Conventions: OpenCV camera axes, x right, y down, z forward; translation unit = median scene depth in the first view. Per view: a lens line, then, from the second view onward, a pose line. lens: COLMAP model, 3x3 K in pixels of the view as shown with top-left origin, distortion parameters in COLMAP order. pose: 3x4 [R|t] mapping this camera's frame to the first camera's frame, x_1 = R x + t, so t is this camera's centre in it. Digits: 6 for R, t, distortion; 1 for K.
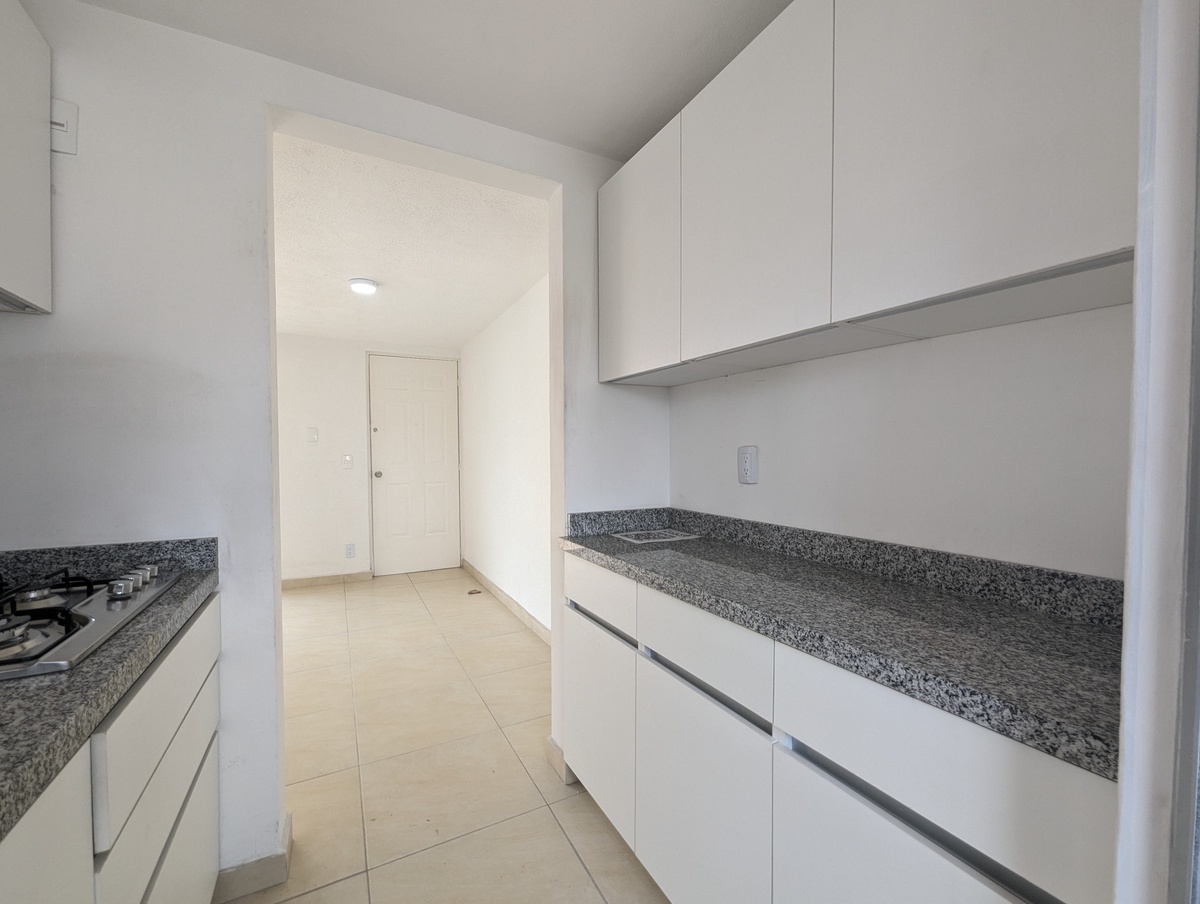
lens RADIAL K [[498.0, 0, 603.7], [0, 498.0, 462.3], [0, 0, 1]] dist [-0.003725, 0.000471]
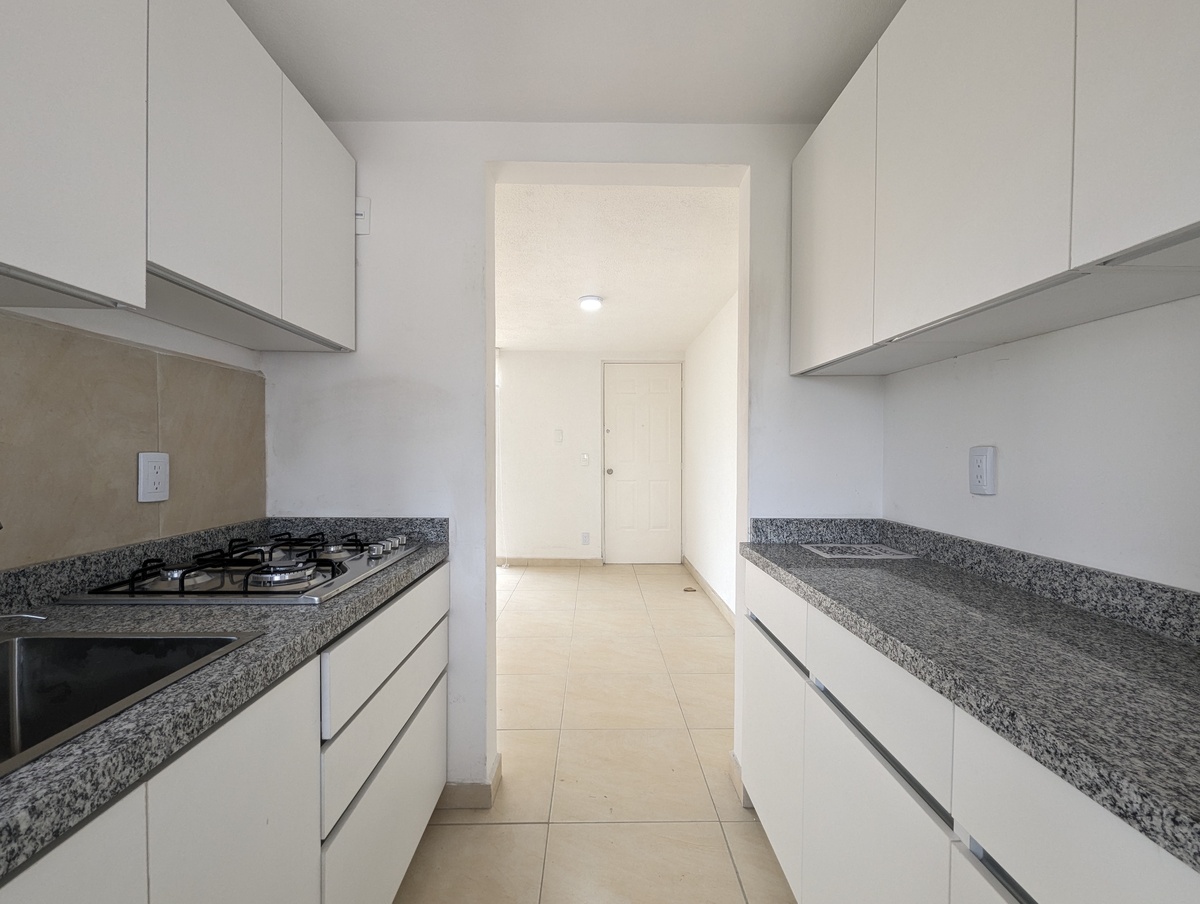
lens RADIAL K [[495.1, 0, 602.4], [0, 495.1, 462.5], [0, 0, 1]] dist [0.007570, -0.003705]
pose [[0.889200, 0.016542, -0.457219, 0.152494], [-0.016530, 0.999855, 0.004028, -0.000477], [0.457219, 0.003976, 0.889345, 0.065135]]
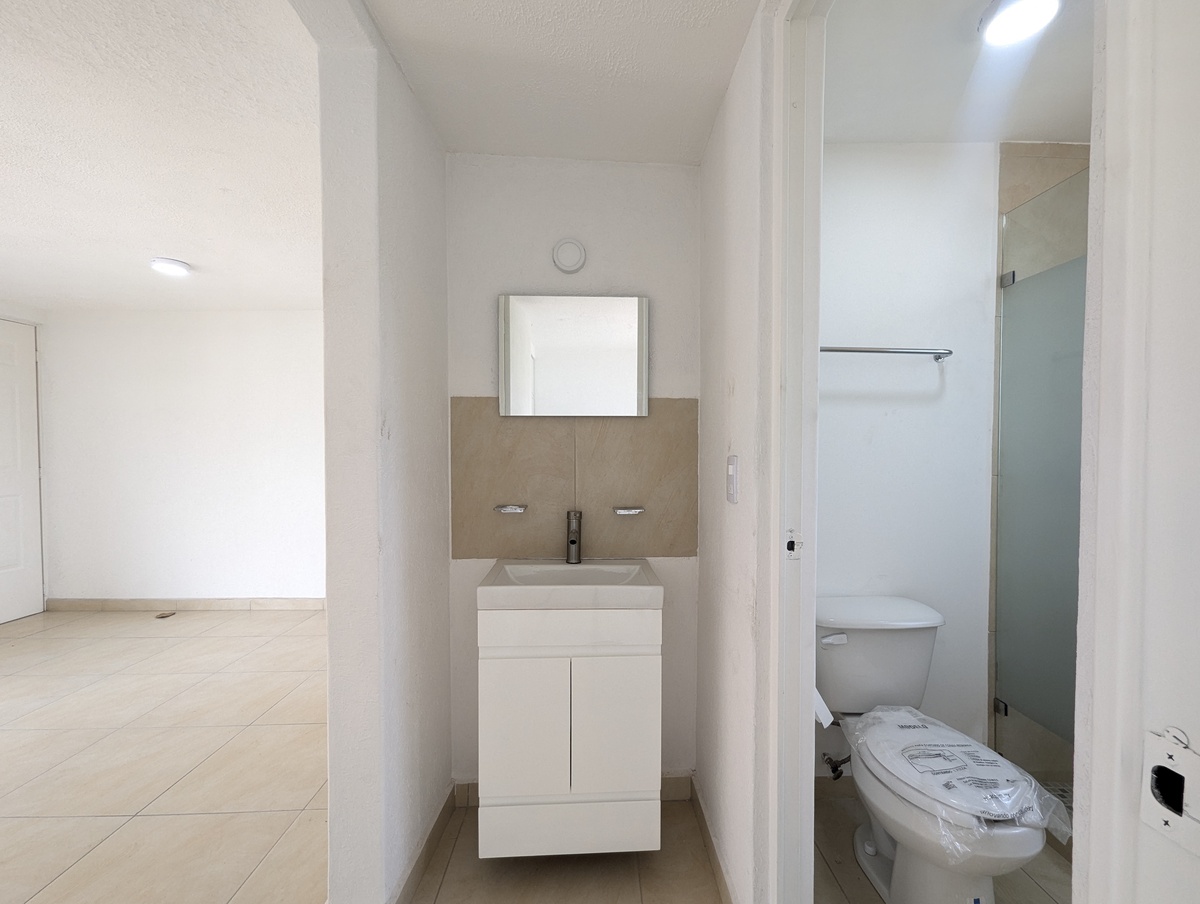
lens RADIAL K [[498.0, 0, 603.7], [0, 498.0, 462.3], [0, 0, 1]] dist [-0.003725, 0.000471]
pose [[0.447390, -0.015188, 0.894210, -2.612683], [0.018024, 0.999806, 0.007963, 0.015983], [-0.894157, 0.012554, 0.447577, -0.232555]]
